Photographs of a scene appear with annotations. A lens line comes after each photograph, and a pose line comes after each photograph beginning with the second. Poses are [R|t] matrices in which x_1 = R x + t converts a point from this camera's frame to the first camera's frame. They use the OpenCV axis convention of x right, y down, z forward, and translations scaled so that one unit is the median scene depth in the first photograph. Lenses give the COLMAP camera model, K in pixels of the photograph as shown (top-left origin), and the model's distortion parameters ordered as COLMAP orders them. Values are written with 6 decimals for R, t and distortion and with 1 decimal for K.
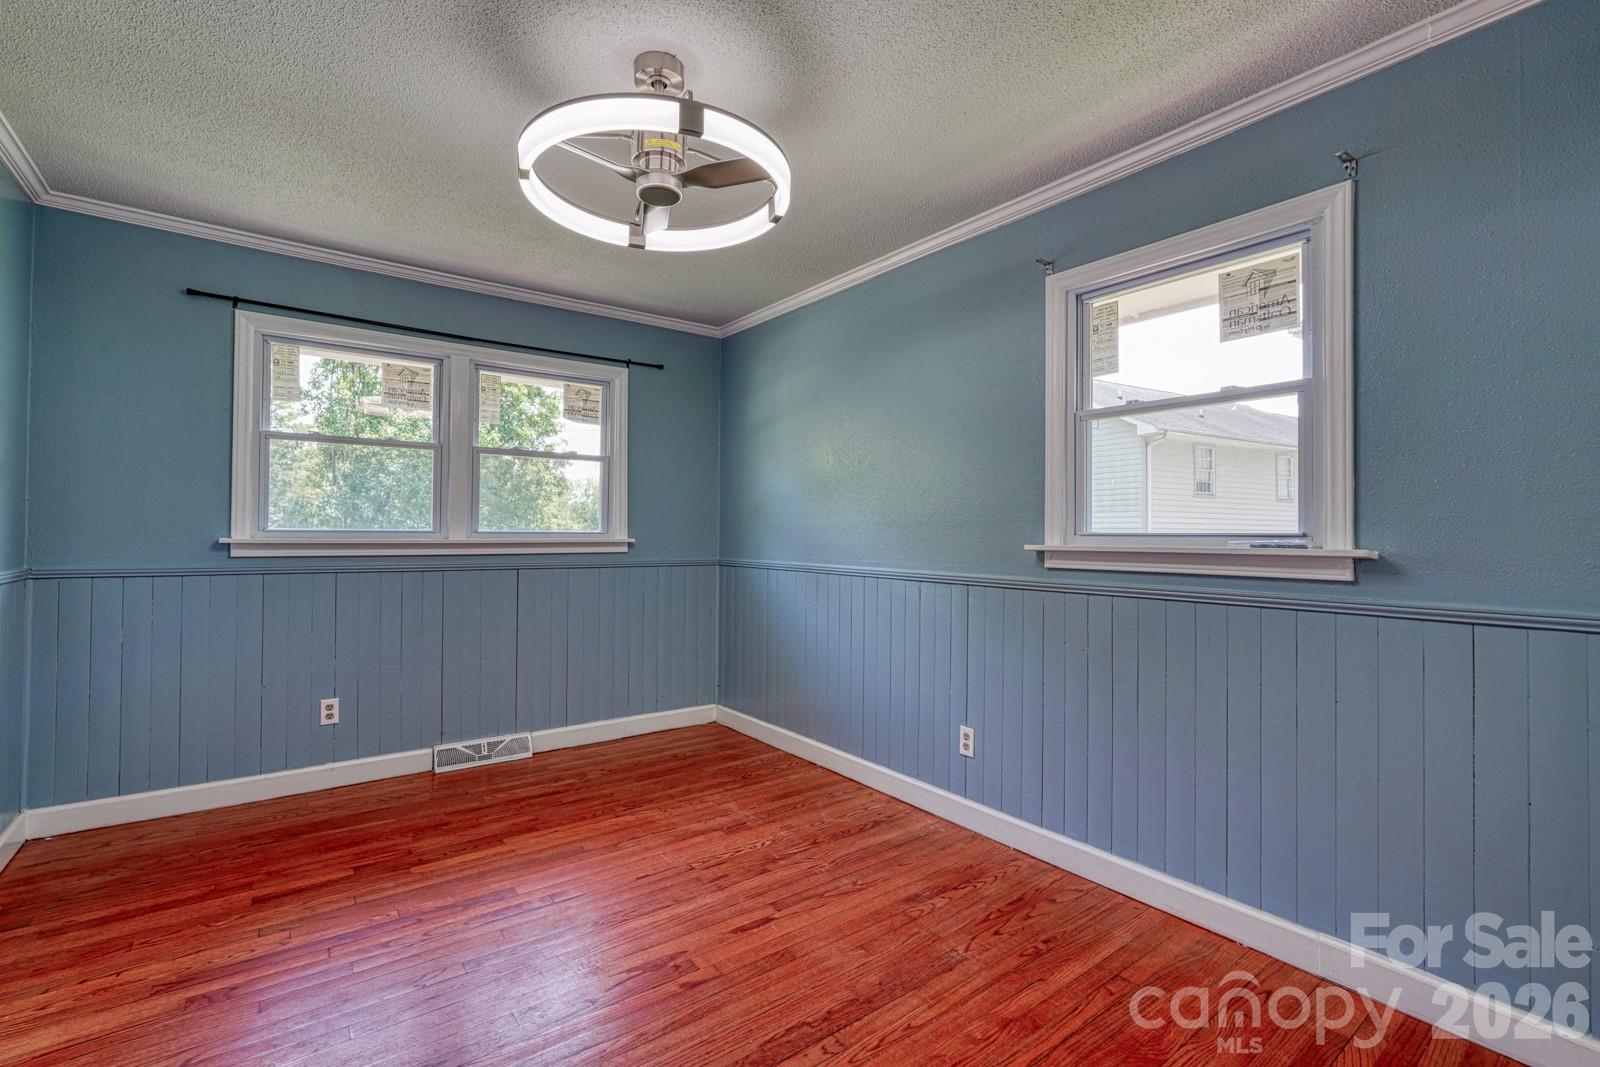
lens RADIAL K [[713.8, 0, 800.0], [0, 713.8, 524.5], [0, 0, 1]] dist [-0.015672, 0.008373]
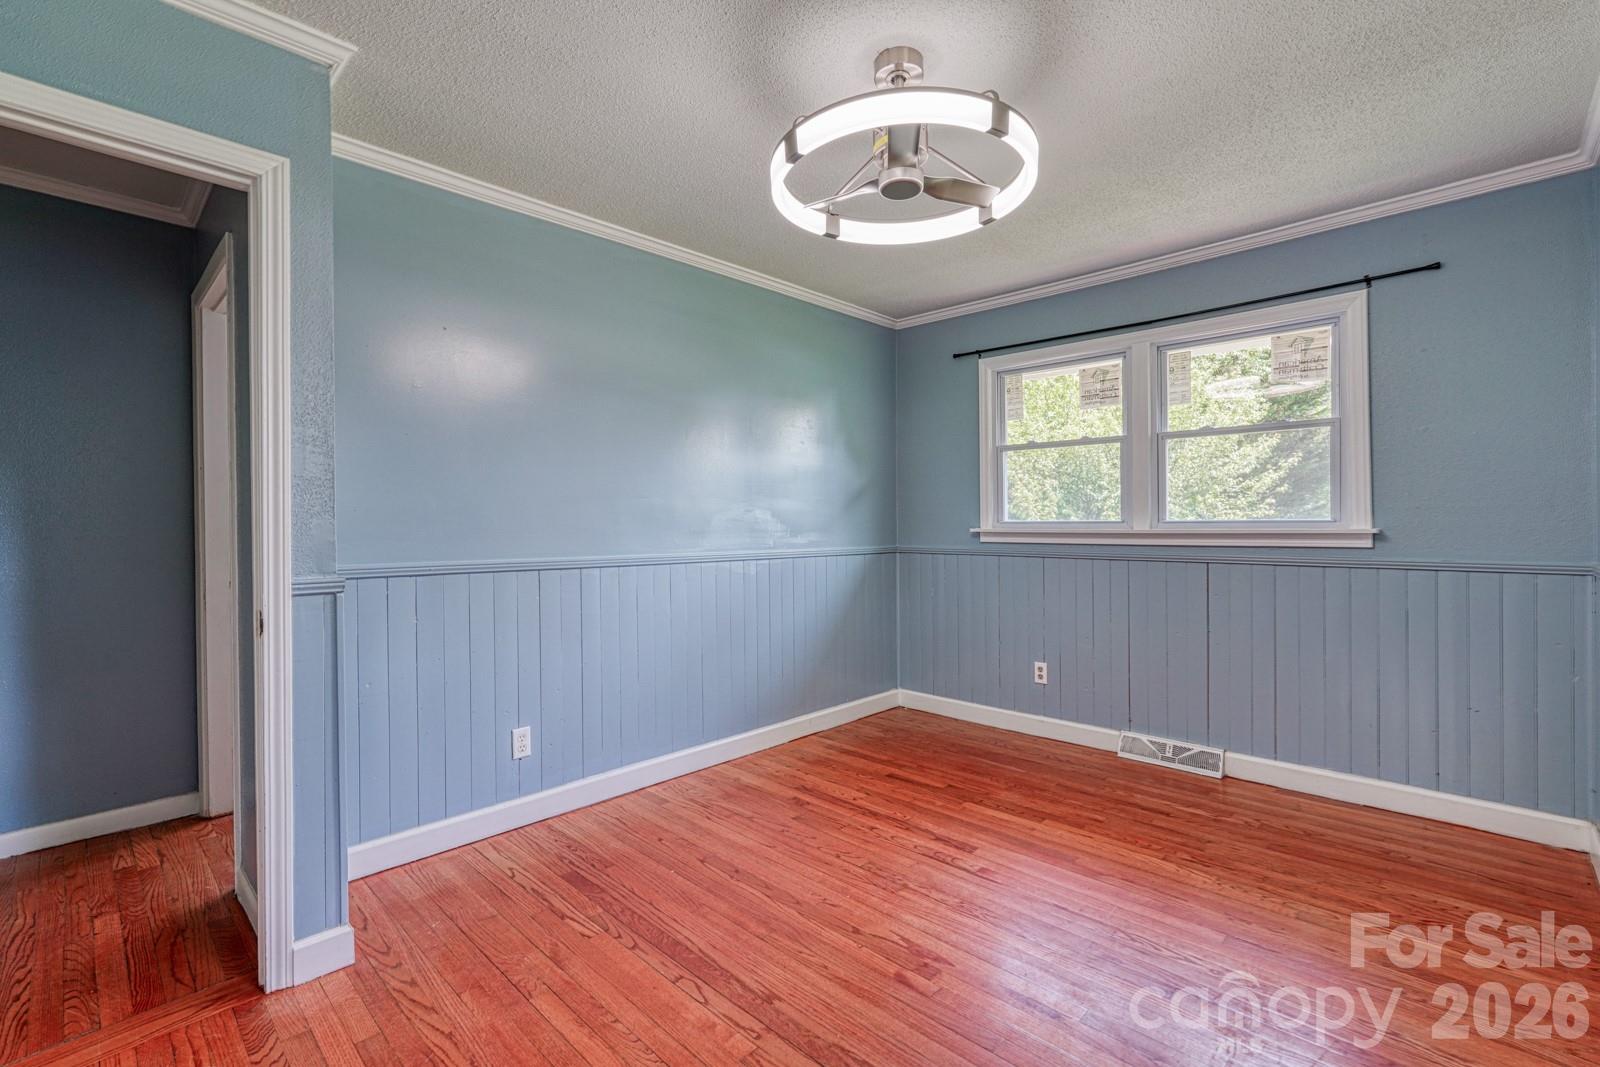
lens RADIAL K [[713.8, 0, 800.0], [0, 713.8, 524.5], [0, 0, 1]] dist [-0.015672, 0.008373]
pose [[0.156847, -0.006264, -0.987603, 0.484245], [0.020012, 0.999795, -0.003163, 0.008999], [0.987420, -0.019268, 0.156940, 0.432150]]
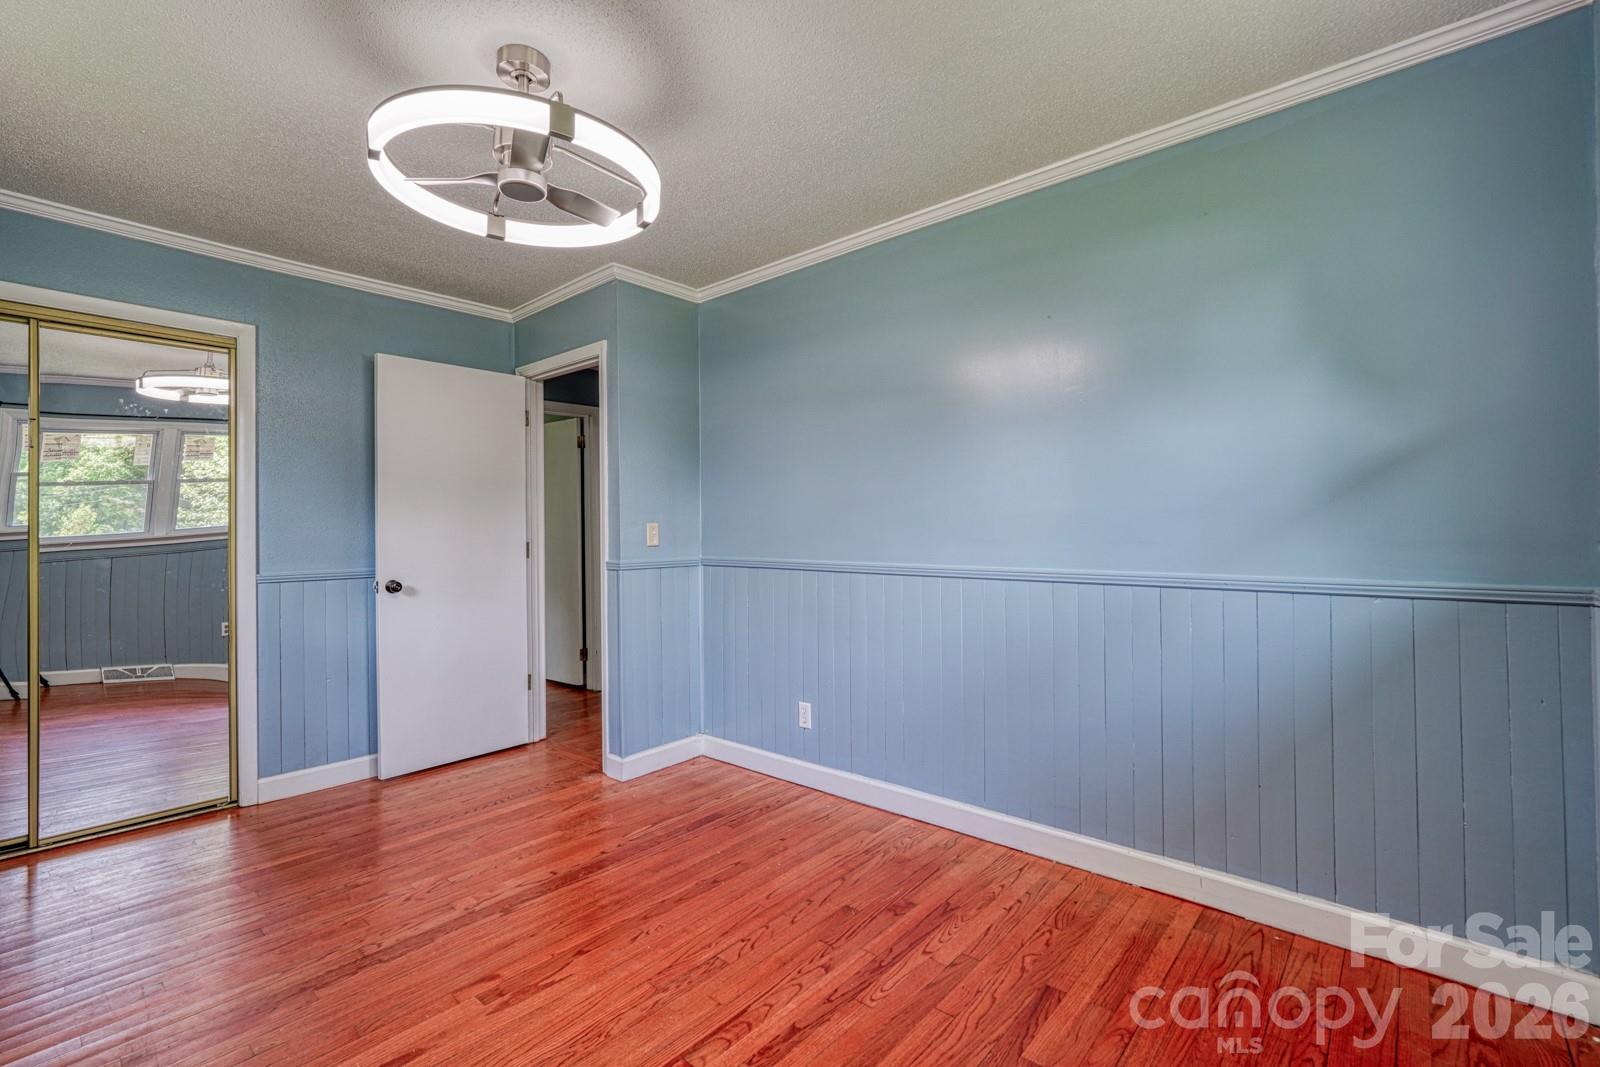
lens RADIAL K [[713.8, 0, 800.0], [0, 713.8, 524.5], [0, 0, 1]] dist [-0.015672, 0.008373]
pose [[-0.979368, -0.000116, -0.202085, -0.233680], [0.004589, 0.999729, -0.022812, 0.013650], [0.202033, -0.023269, -0.979102, 1.266697]]
